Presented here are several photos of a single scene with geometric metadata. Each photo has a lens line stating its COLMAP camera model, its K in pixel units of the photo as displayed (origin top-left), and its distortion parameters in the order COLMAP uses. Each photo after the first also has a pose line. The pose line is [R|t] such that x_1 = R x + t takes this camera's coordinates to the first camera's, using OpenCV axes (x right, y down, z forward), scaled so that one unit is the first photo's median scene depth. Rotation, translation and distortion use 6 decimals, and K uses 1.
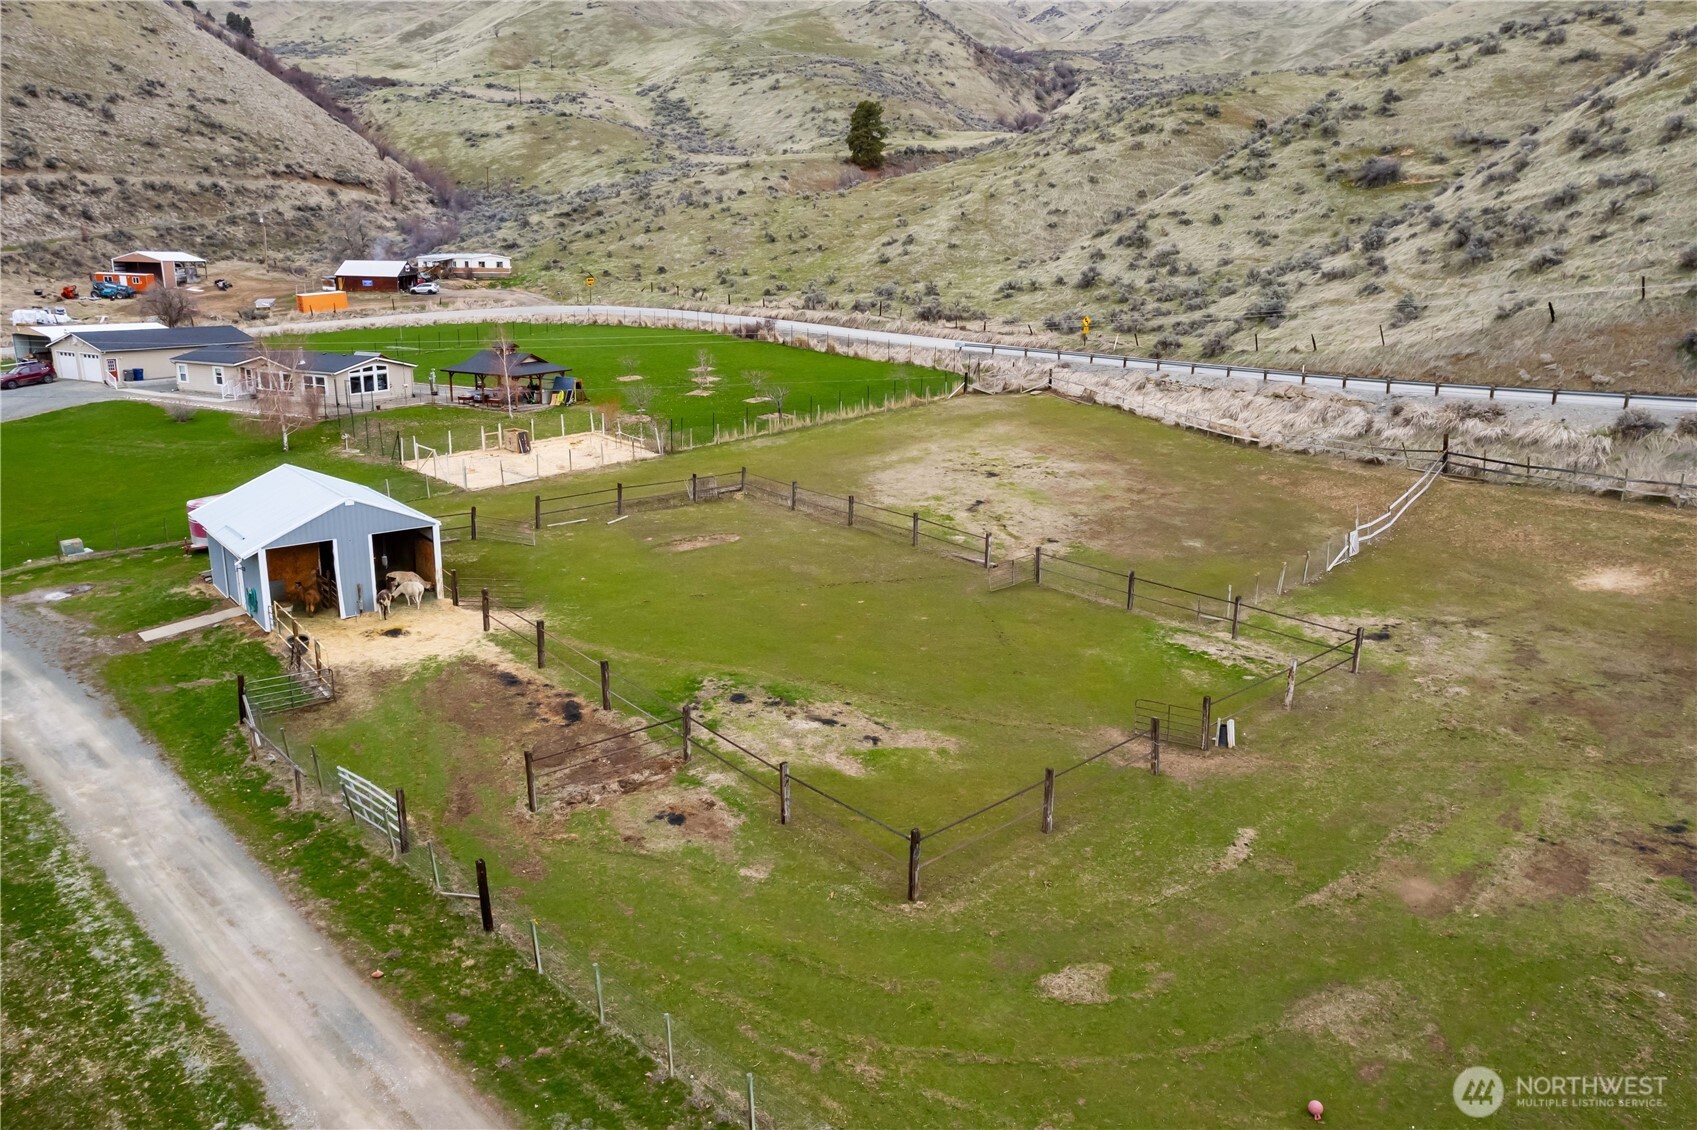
lens RADIAL K [[1137.2, 0, 843.0], [0, 1137.2, 567.6], [0, 0, 1]] dist [-0.084536, 0.081094]
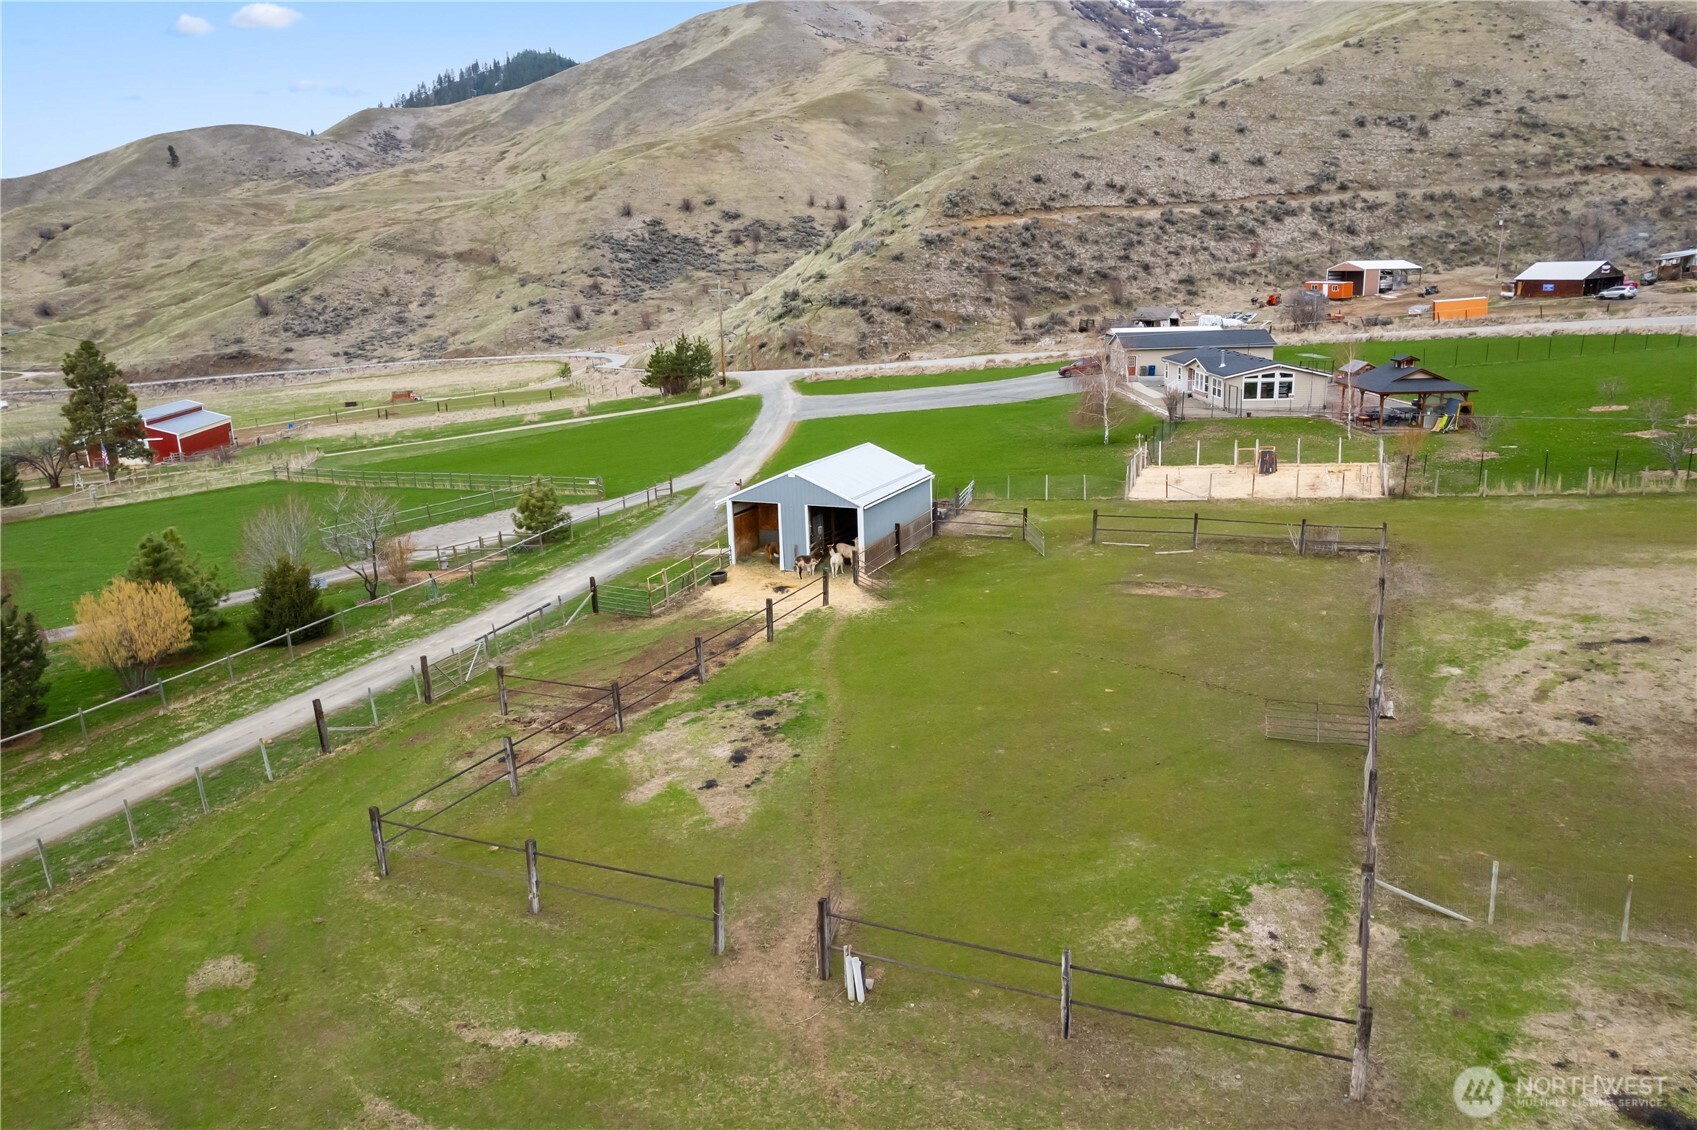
lens RADIAL K [[1137.2, 0, 843.0], [0, 1137.2, 567.6], [0, 0, 1]] dist [-0.084536, 0.081094]
pose [[0.405233, 0.193744, -0.893448, 0.629444], [-0.199874, 0.972419, 0.120214, -0.110089], [0.892097, 0.129863, 0.432781, 0.506752]]
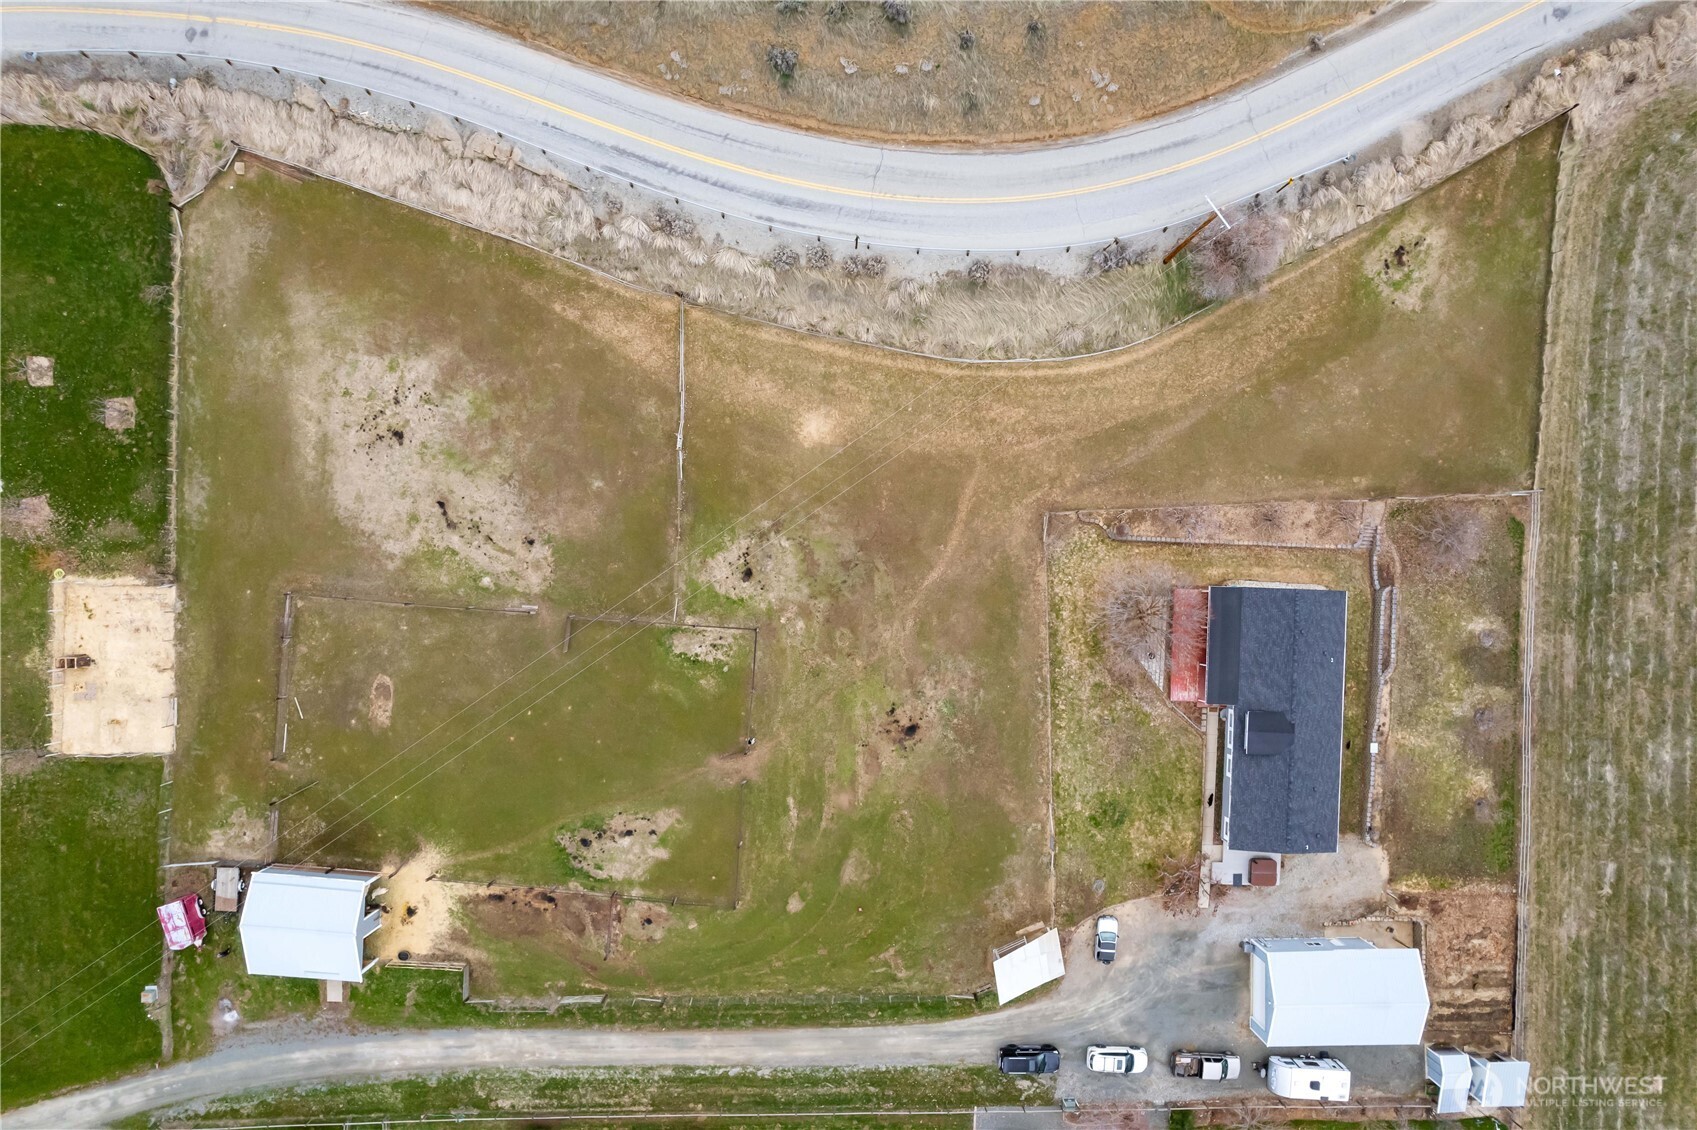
lens RADIAL K [[1137.2, 0, 843.0], [0, 1137.2, 567.6], [0, 0, 1]] dist [-0.084536, 0.081094]
pose [[0.705744, -0.708467, -0.000205, 0.567672], [0.191696, 0.190681, 0.962753, -1.760598], [-0.682040, -0.679497, 0.270382, 0.310809]]
